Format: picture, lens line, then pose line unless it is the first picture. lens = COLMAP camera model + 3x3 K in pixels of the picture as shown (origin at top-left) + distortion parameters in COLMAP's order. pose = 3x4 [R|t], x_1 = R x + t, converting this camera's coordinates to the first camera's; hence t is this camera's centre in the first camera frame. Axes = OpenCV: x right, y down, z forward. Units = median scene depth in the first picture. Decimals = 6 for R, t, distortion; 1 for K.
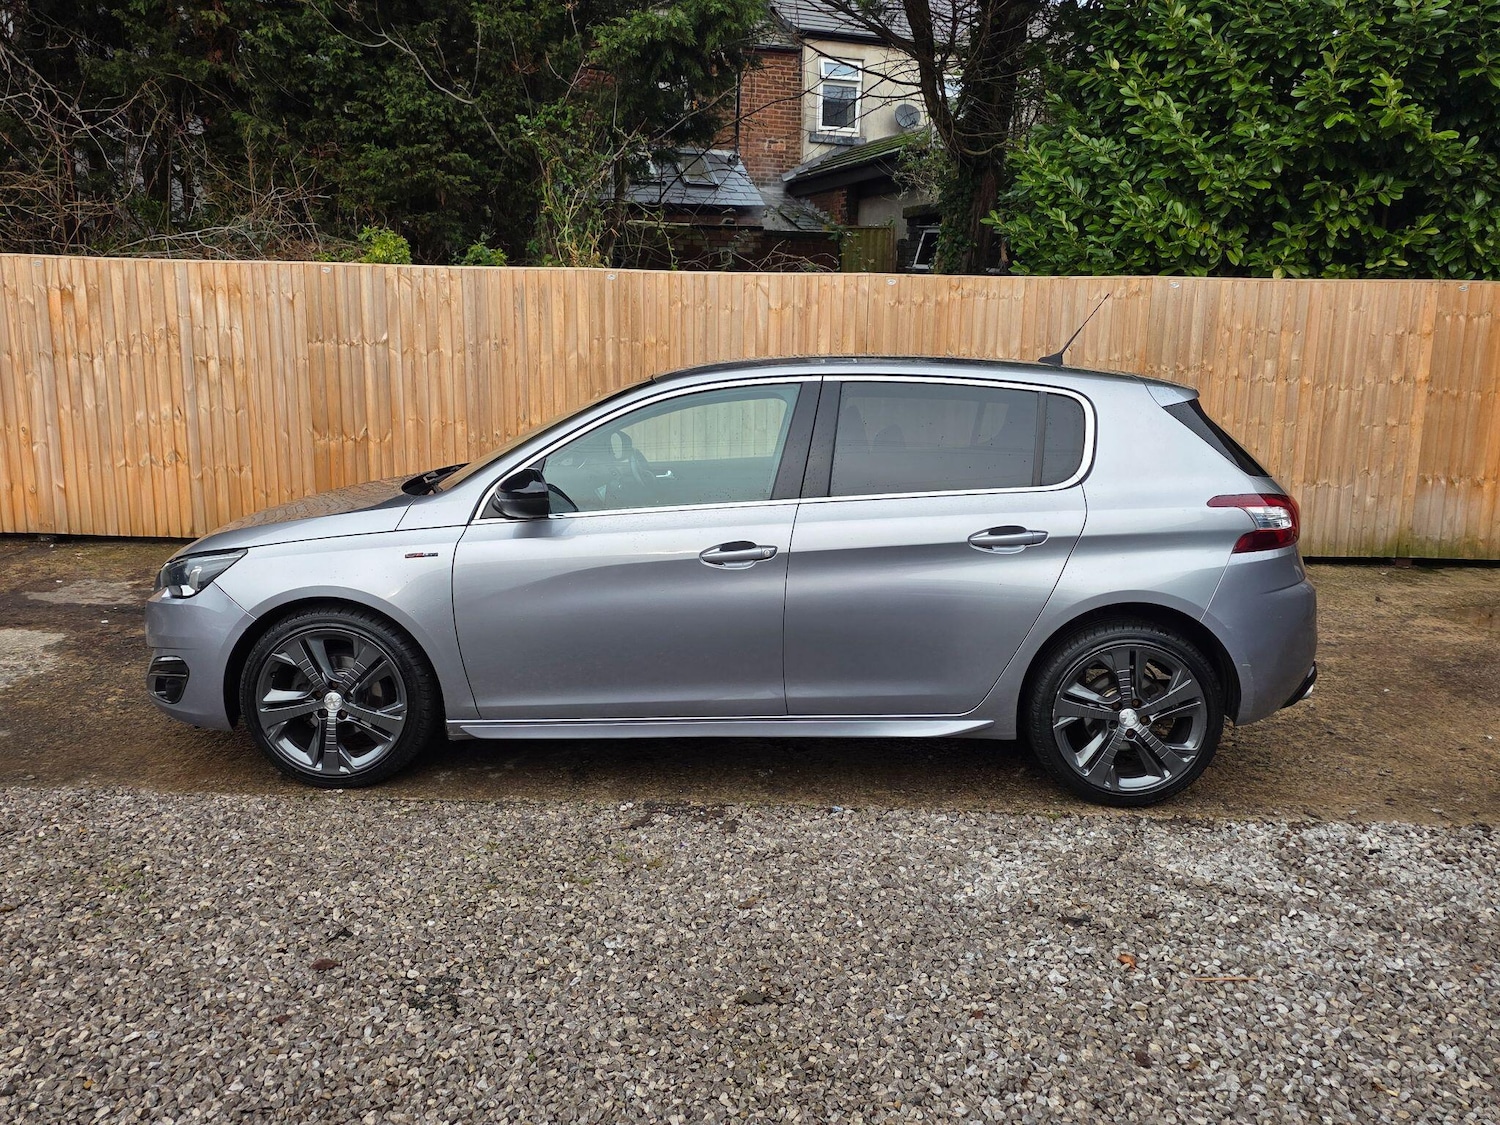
lens RADIAL K [[1259.7, 0, 768.4], [0, 1259.7, 541.4], [0, 0, 1]] dist [0.101521, -0.128272]
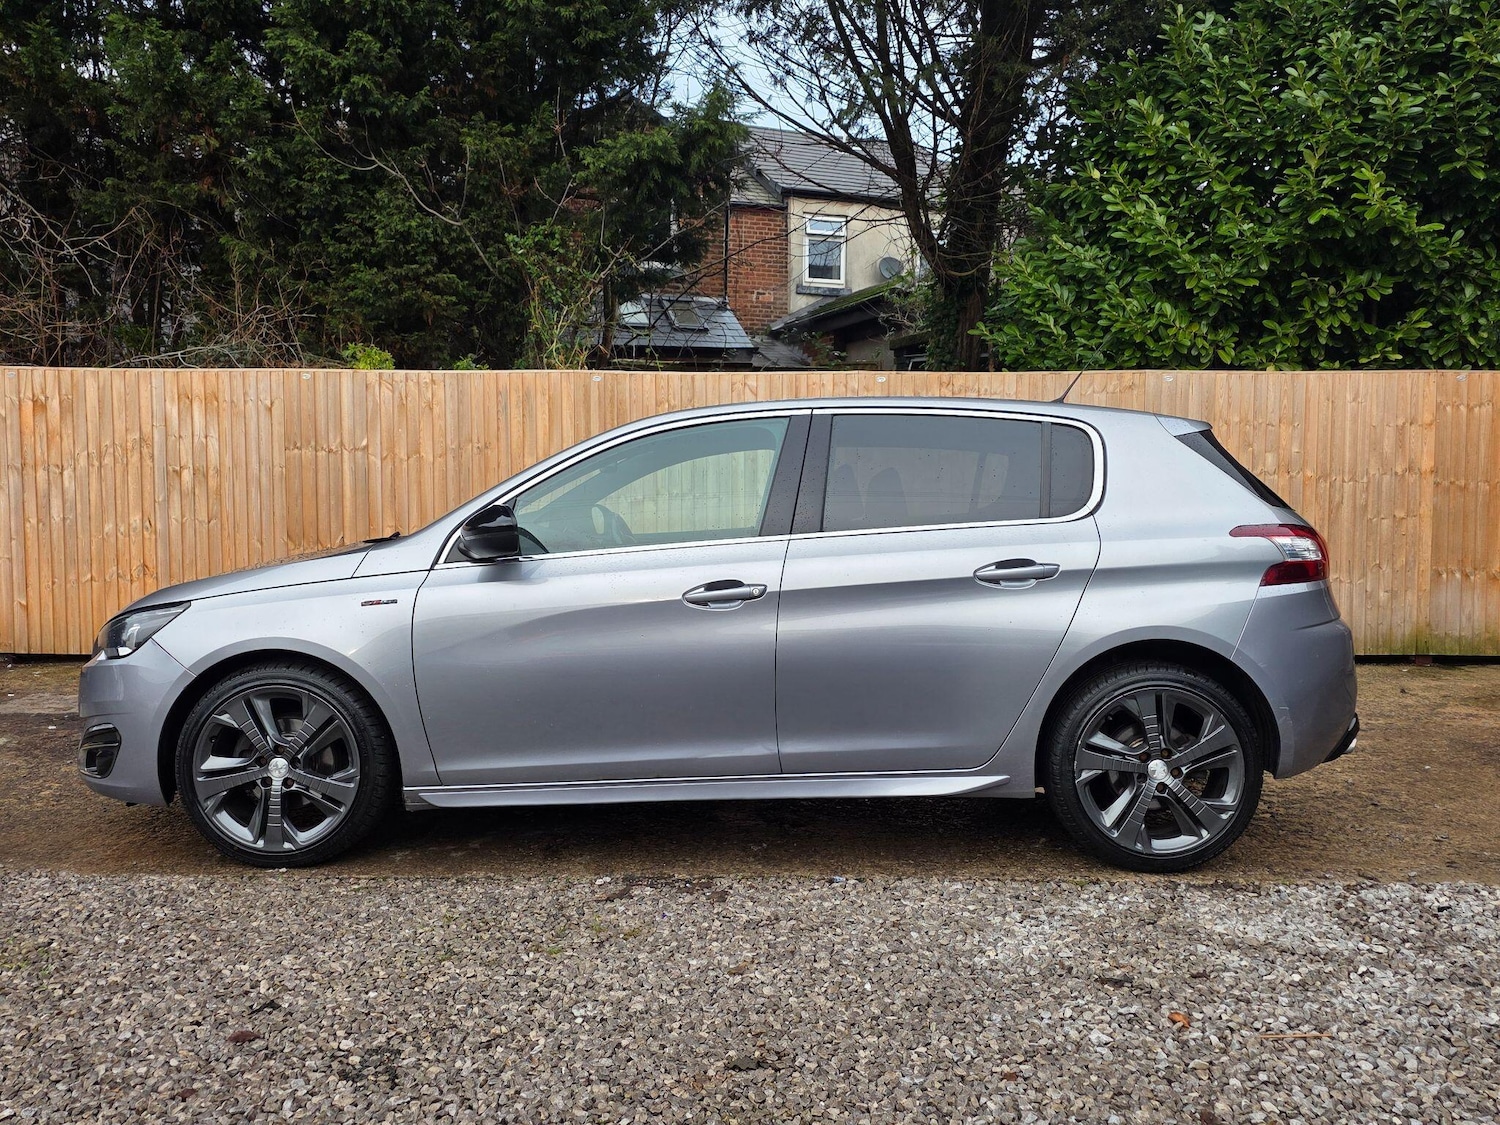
lens RADIAL K [[1259.7, 0, 768.1], [0, 1259.7, 544.4], [0, 0, 1]] dist [0.101521, -0.128272]
pose [[0.999859, -0.015820, 0.005705, 0.001407], [0.016413, 0.991886, -0.126068, 0.044590], [-0.003664, 0.126144, 0.992005, 0.040453]]
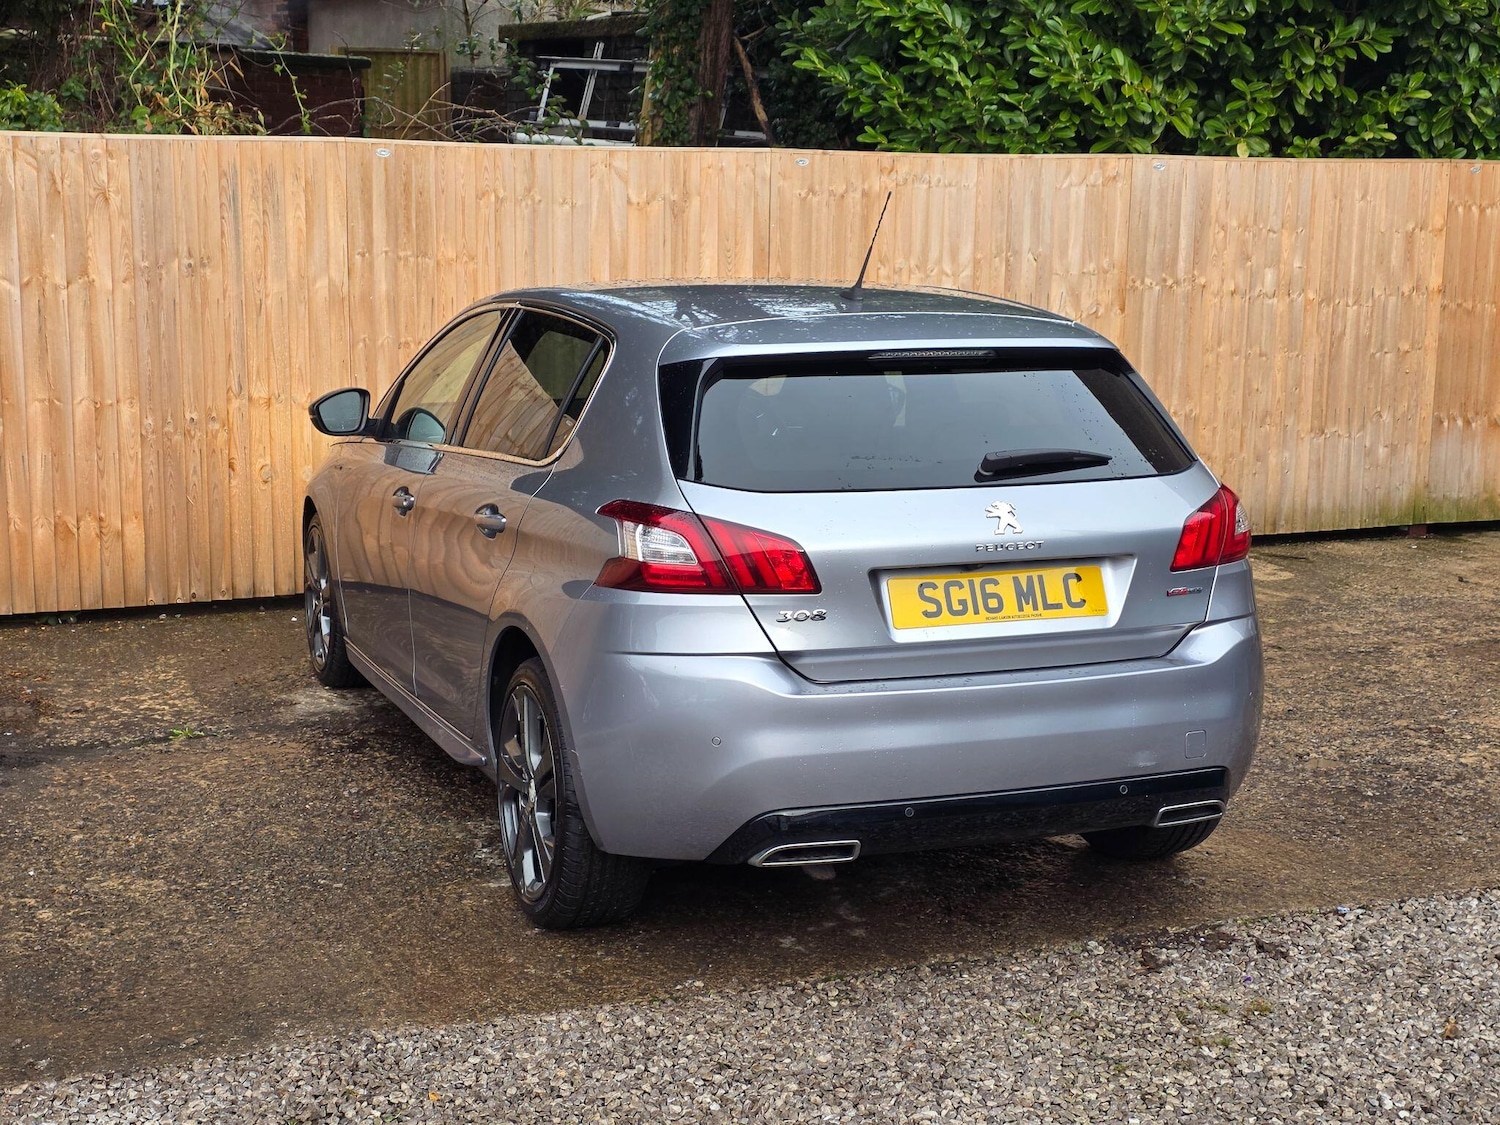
lens RADIAL K [[2083.3, 0, 755.4], [0, 2083.3, 534.3], [0, 0, 1]] dist [0.099521, 0.000000]
pose [[0.920283, -0.069196, 0.385086, -0.356692], [0.072128, 0.997372, 0.006843, -0.018954], [-0.384547, 0.021478, 0.922855, 0.000815]]
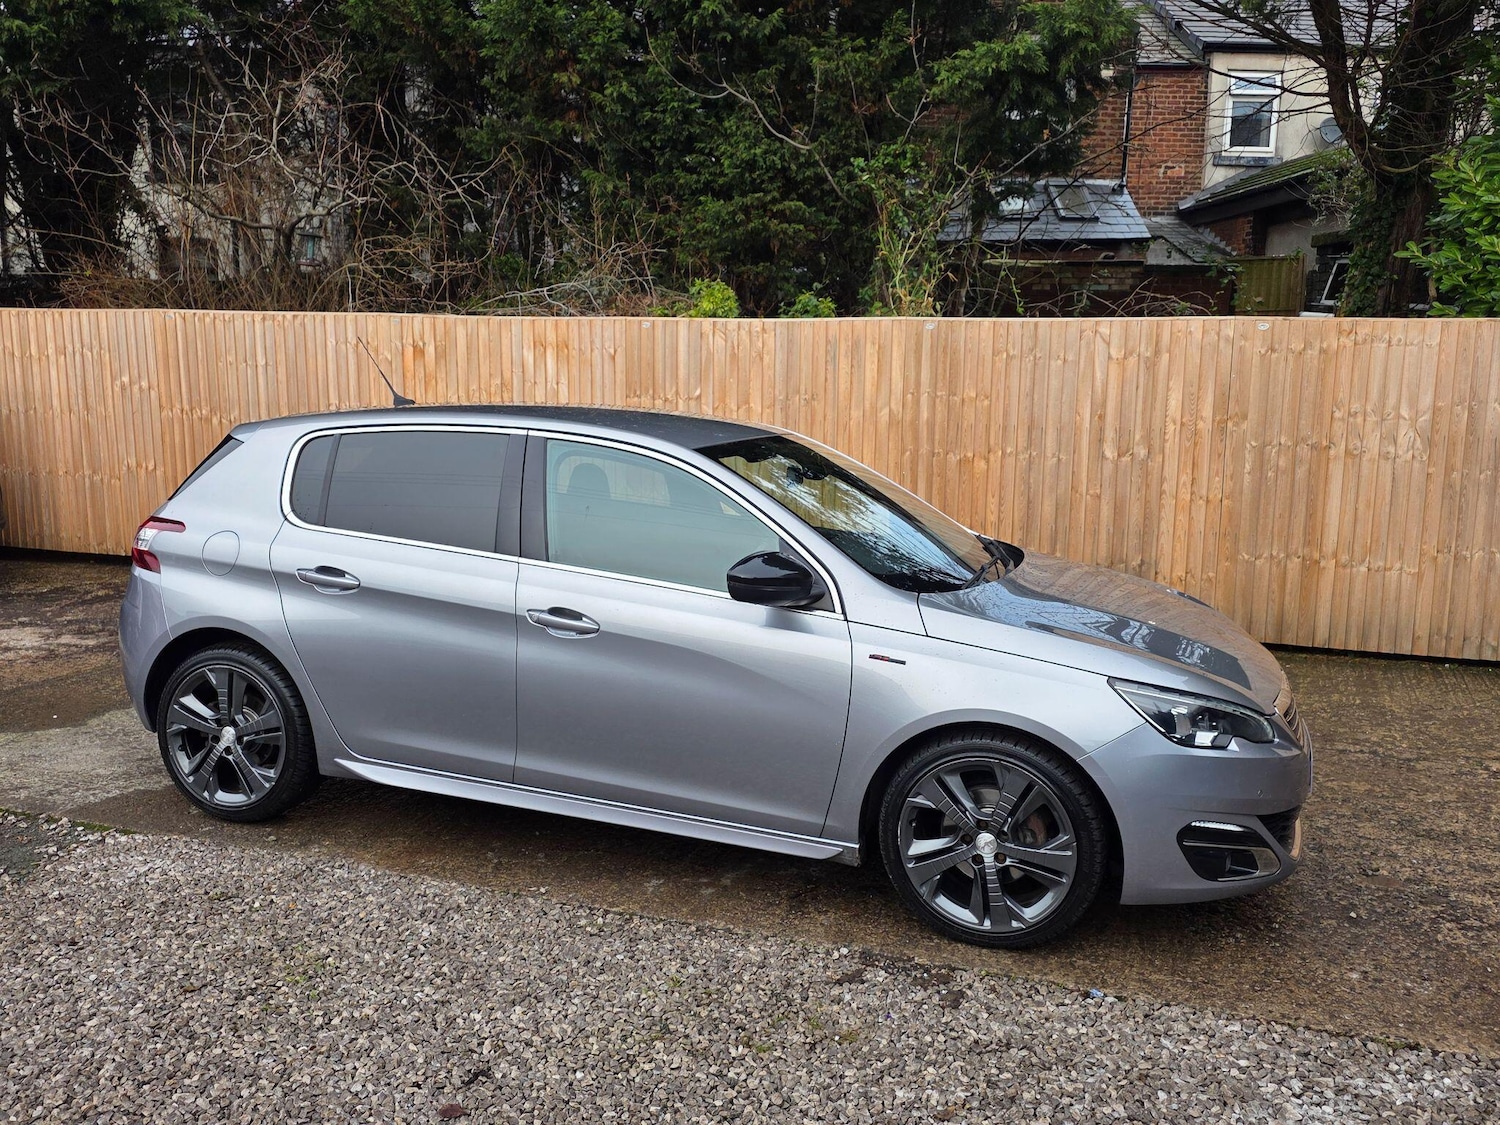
lens RADIAL K [[1306.1, 0, 742.2], [0, 1306.1, 540.8], [0, 0, 1]] dist [0.106437, -0.142264]
pose [[0.950674, 0.039681, -0.307644, 0.044184], [-0.050778, 0.998313, -0.028146, -0.019828], [0.306008, 0.042379, 0.951085, 0.060253]]
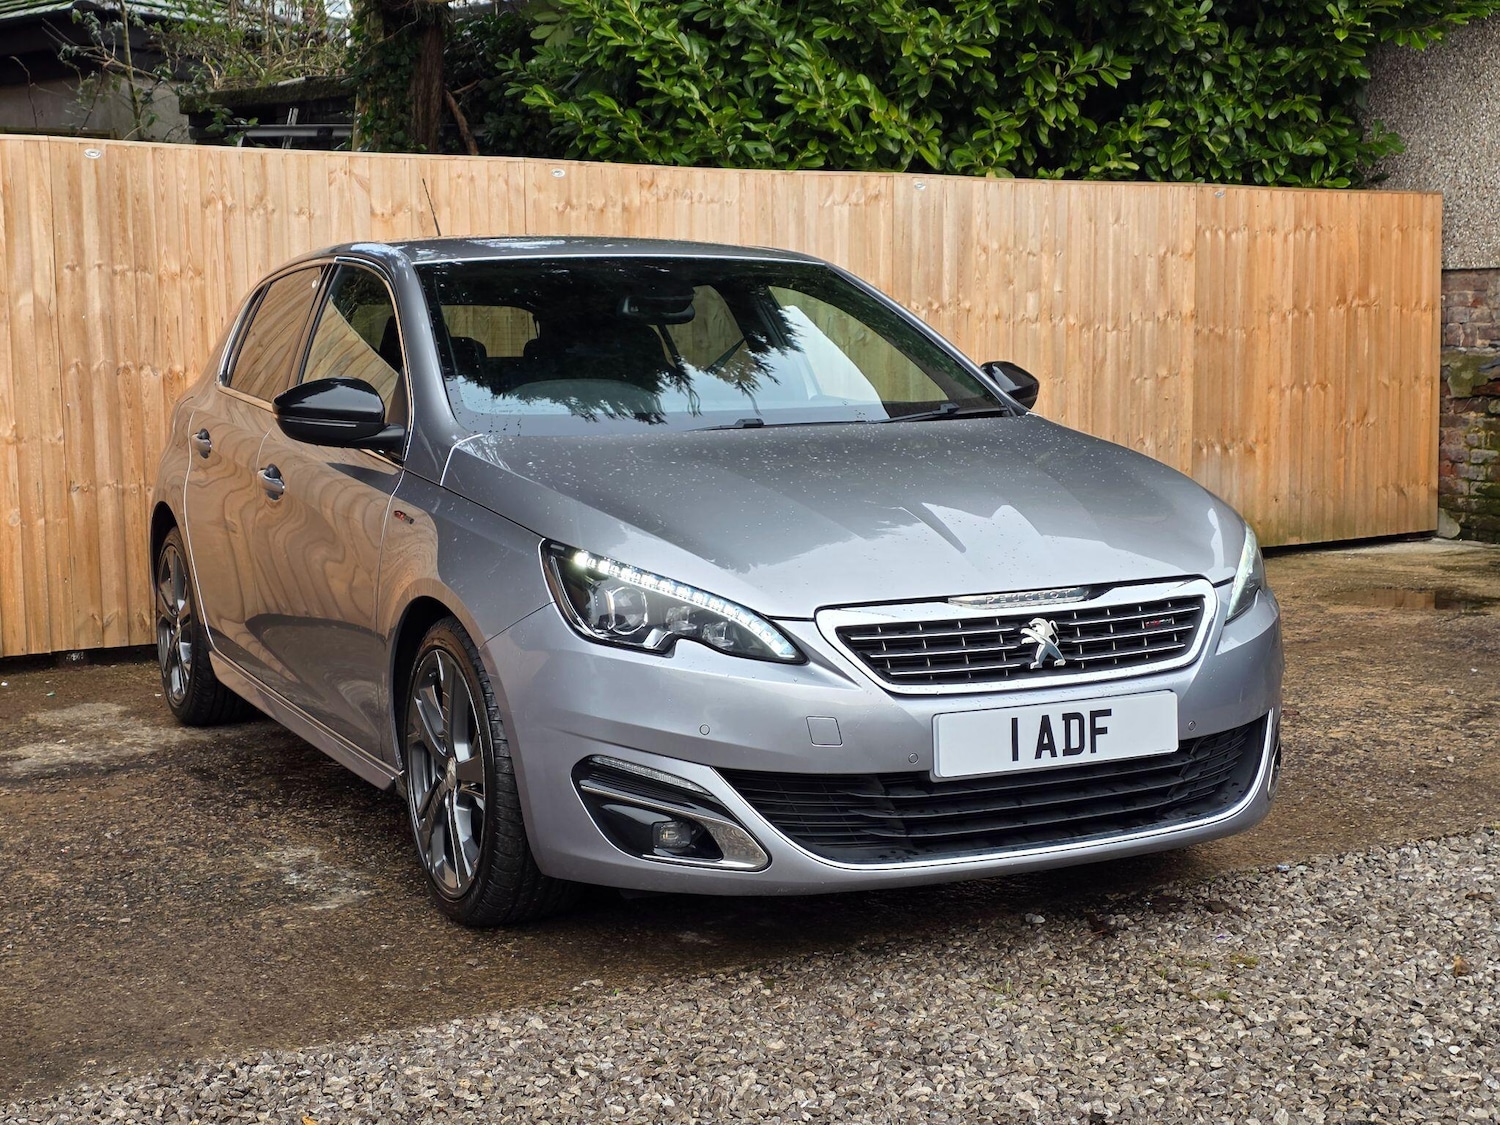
lens RADIAL K [[2083.3, 0, 746.8], [0, 2083.3, 549.1], [0, 0, 1]] dist [0.099521, 0.000000]
pose [[0.846324, -0.081128, 0.526454, -0.372488], [0.119696, 0.992023, -0.039550, 0.028468], [-0.519046, 0.096486, 0.849283, 0.100076]]
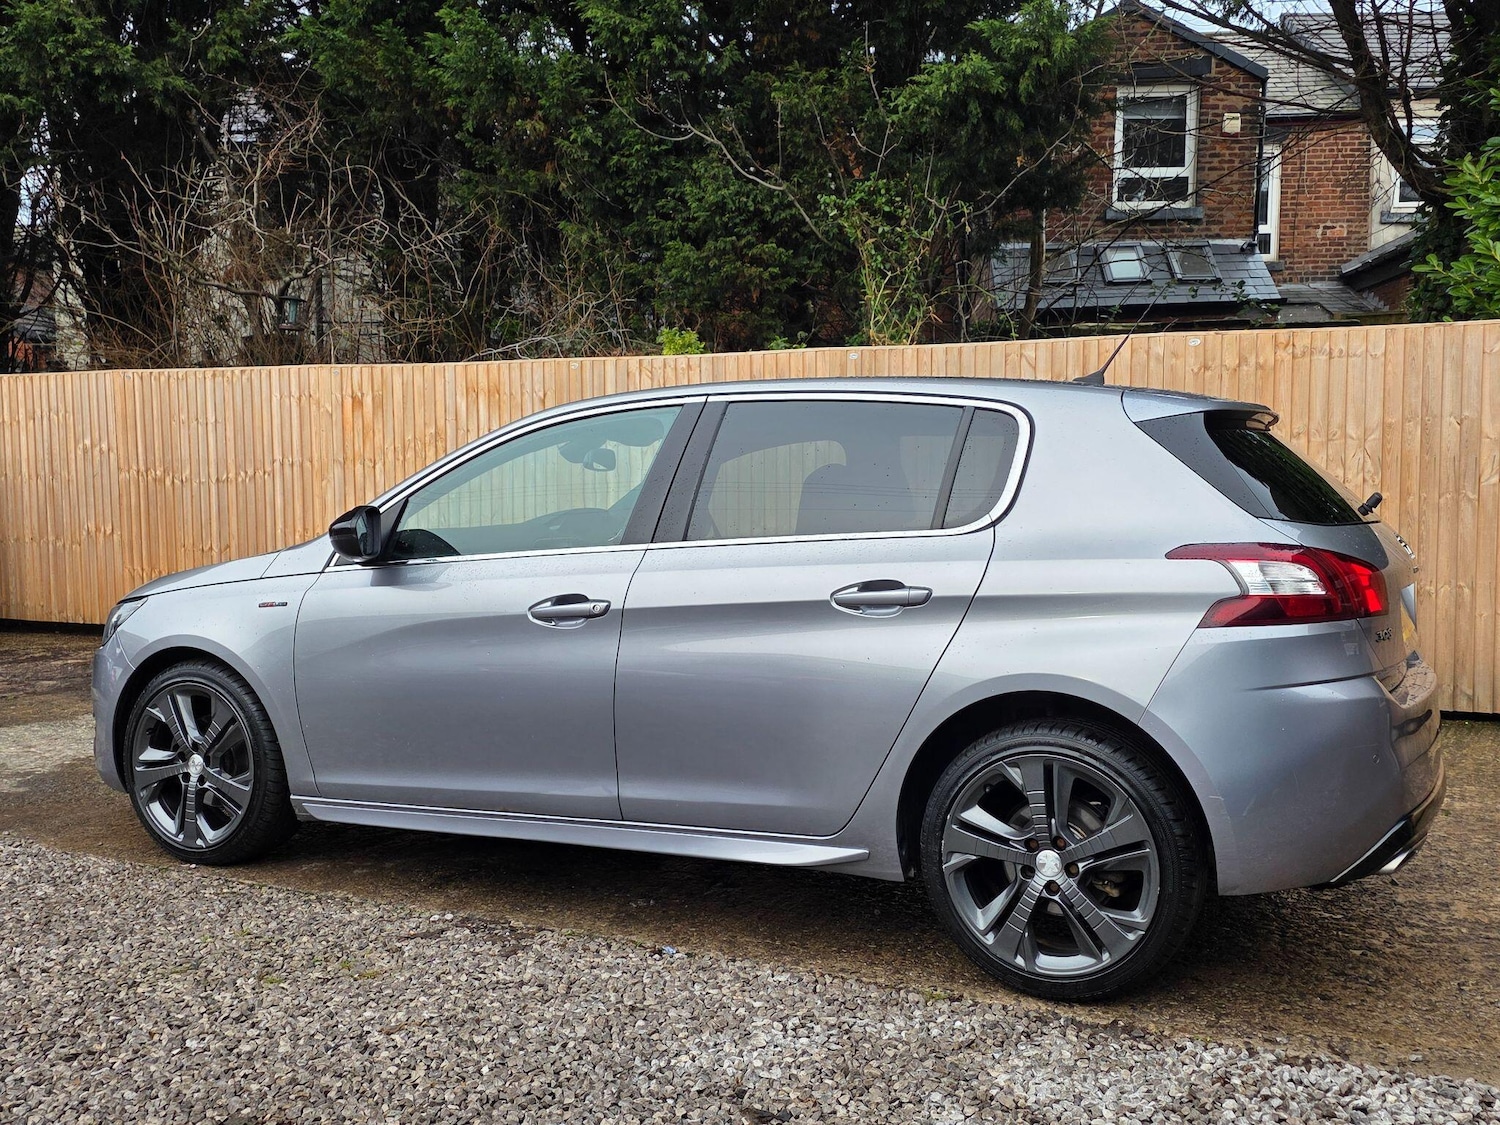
lens RADIAL K [[1468.6, 0, 766.6], [0, 1468.6, 551.8], [0, 0, 1]] dist [0.085817, 0.000000]
pose [[0.905225, 0.006463, -0.424883, 0.241862], [-0.058590, 0.992233, -0.109735, 0.034120], [0.420873, 0.124229, 0.898573, 0.098952]]
